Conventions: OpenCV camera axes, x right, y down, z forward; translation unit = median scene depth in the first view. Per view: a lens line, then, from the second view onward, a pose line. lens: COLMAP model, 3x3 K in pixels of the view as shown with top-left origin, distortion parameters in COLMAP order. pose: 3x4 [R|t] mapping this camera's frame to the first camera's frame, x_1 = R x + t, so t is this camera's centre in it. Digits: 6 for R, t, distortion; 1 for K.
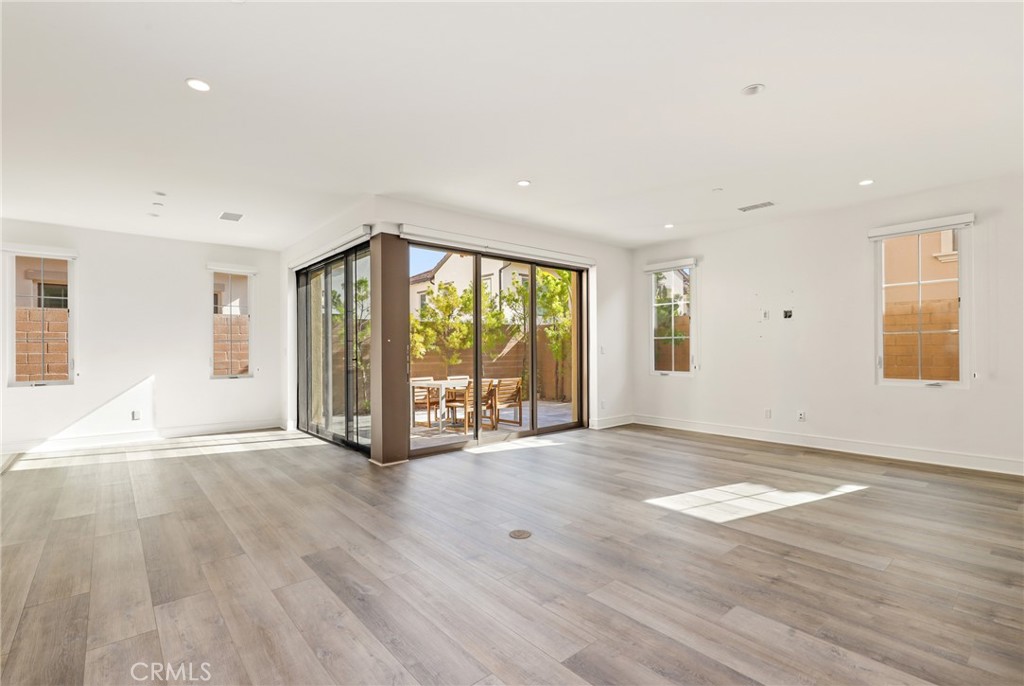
lens RADIAL K [[477.7, 0, 517.5], [0, 477.7, 348.3], [0, 0, 1]] dist [0.001950, 0.000551]
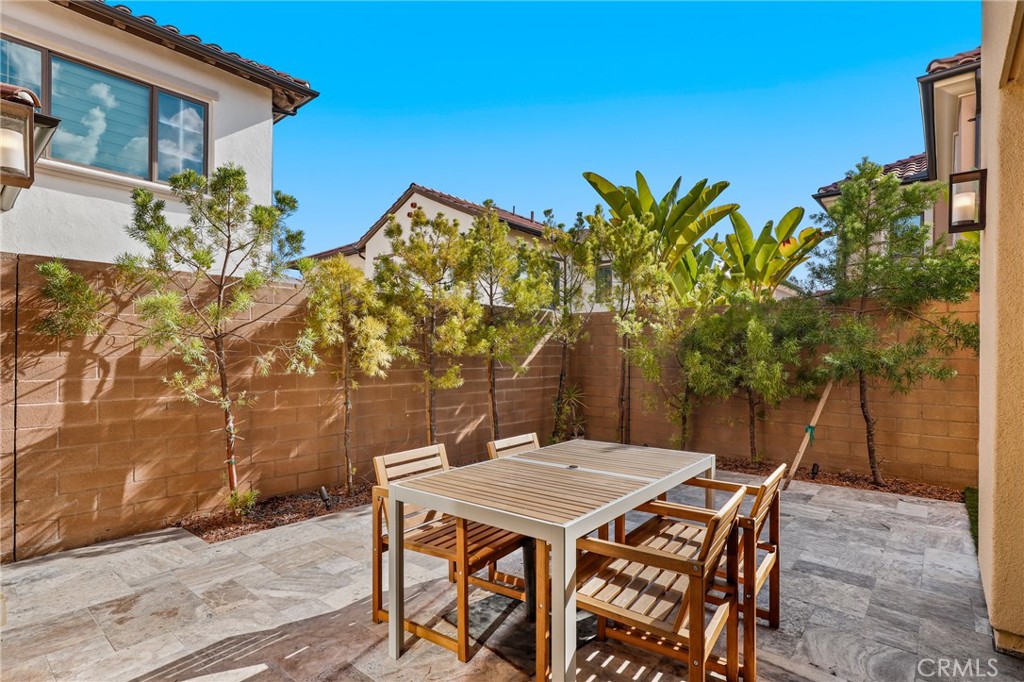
lens RADIAL K [[495.1, 0, 507.8], [0, 495.1, 351.3], [0, 0, 1]] dist [-0.000485, 0.000544]
pose [[0.989484, 0.017534, 0.143578, -0.285942], [-0.017914, 0.999839, 0.001355, -0.007070], [-0.143531, -0.003913, 0.989638, 1.035993]]
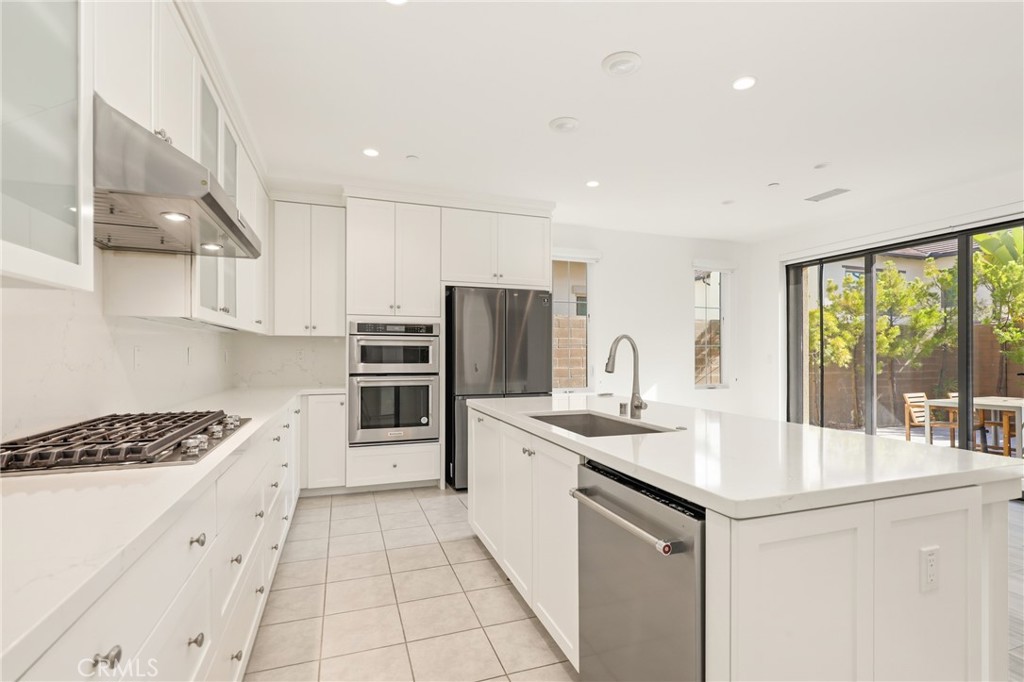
lens RADIAL K [[476.2, 0, 514.0], [0, 476.2, 352.1], [0, 0, 1]] dist [-0.000795, 0.000195]
pose [[0.934988, 0.006128, -0.354627, -0.821186], [-0.005832, 0.999981, 0.001904, -0.006757], [0.354632, 0.000288, 0.935006, 0.067042]]
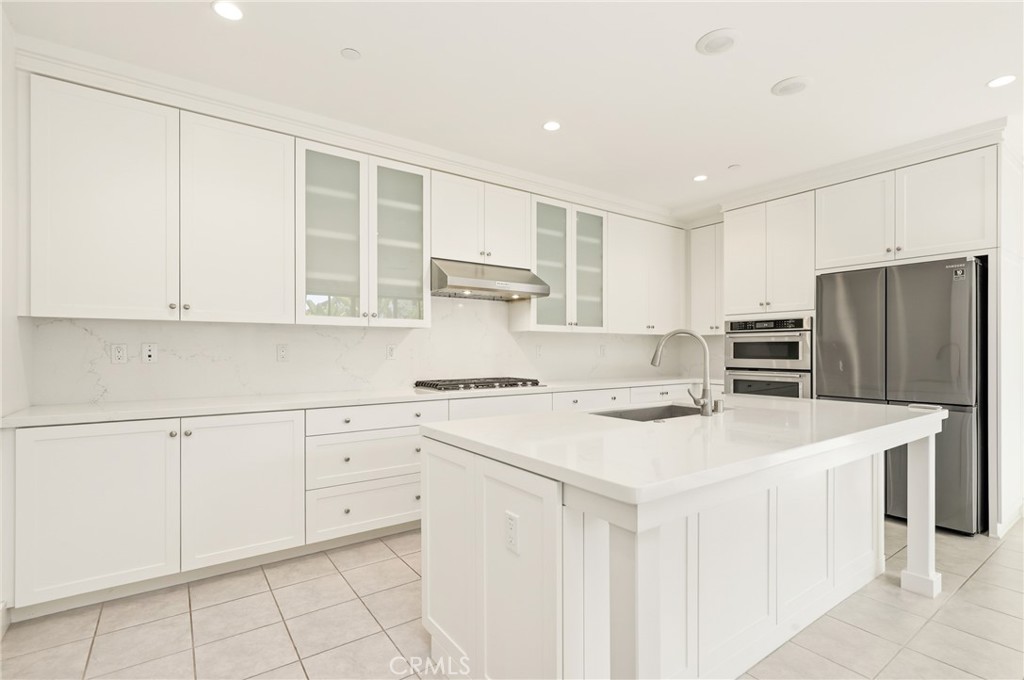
lens RADIAL K [[485.3, 0, 533.1], [0, 485.3, 348.4], [0, 0, 1]] dist [0.003426, 0.000351]
pose [[-0.070030, 0.001093, -0.997544, -0.430055], [0.003835, 0.999992, 0.000827, -0.005509], [0.997538, -0.003768, -0.070034, 0.396859]]
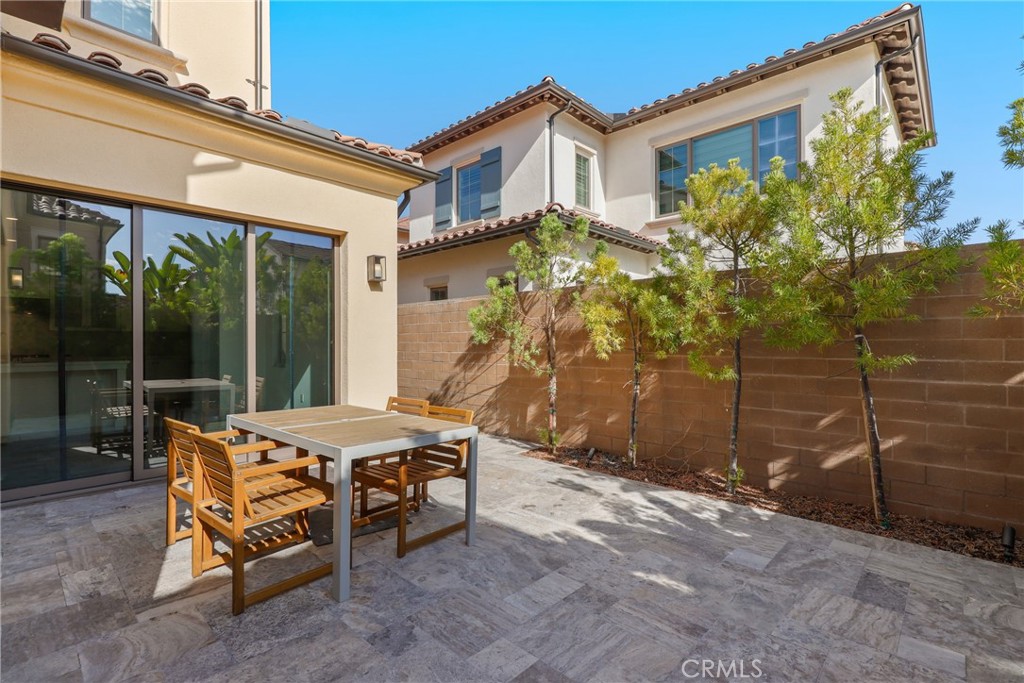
lens RADIAL K [[472.5, 0, 516.0], [0, 472.5, 337.8], [0, 0, 1]] dist [-0.002024, -0.000170]
pose [[0.102369, -0.002362, -0.994744, 0.453572], [0.005735, 0.999982, -0.001784, 0.002504], [0.994730, -0.005522, 0.102380, 1.629219]]
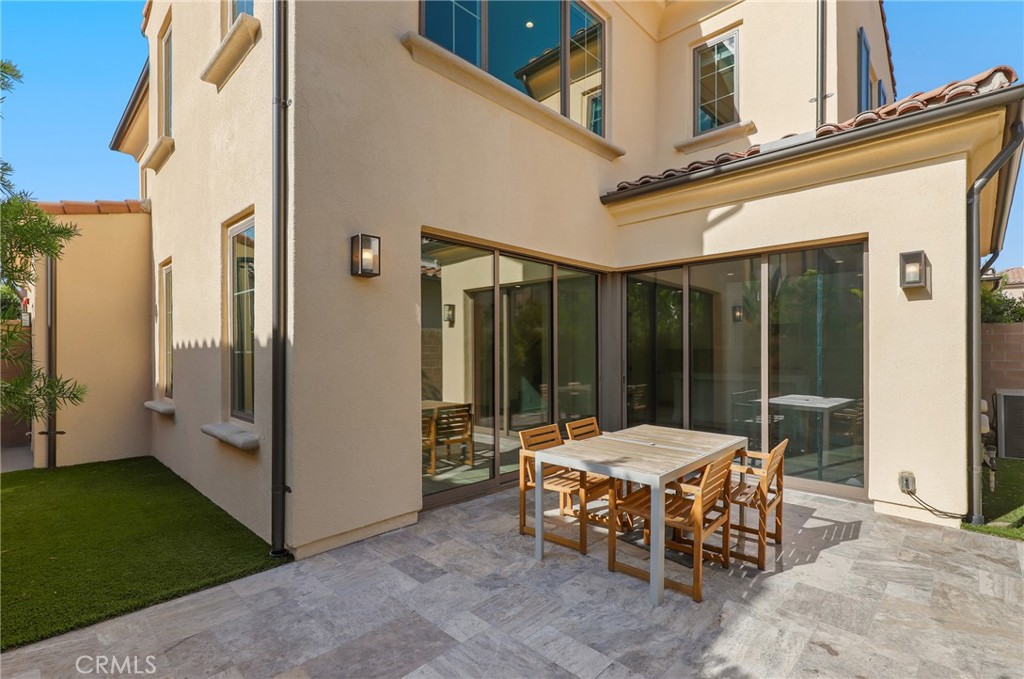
lens RADIAL K [[476.2, 0, 514.0], [0, 476.2, 350.6], [0, 0, 1]] dist [-0.000795, 0.000195]
pose [[-0.995677, 0.005663, -0.092713, 0.094561], [0.006171, 0.999967, -0.005193, -0.025446], [0.092681, -0.005743, -0.995679, 2.125818]]
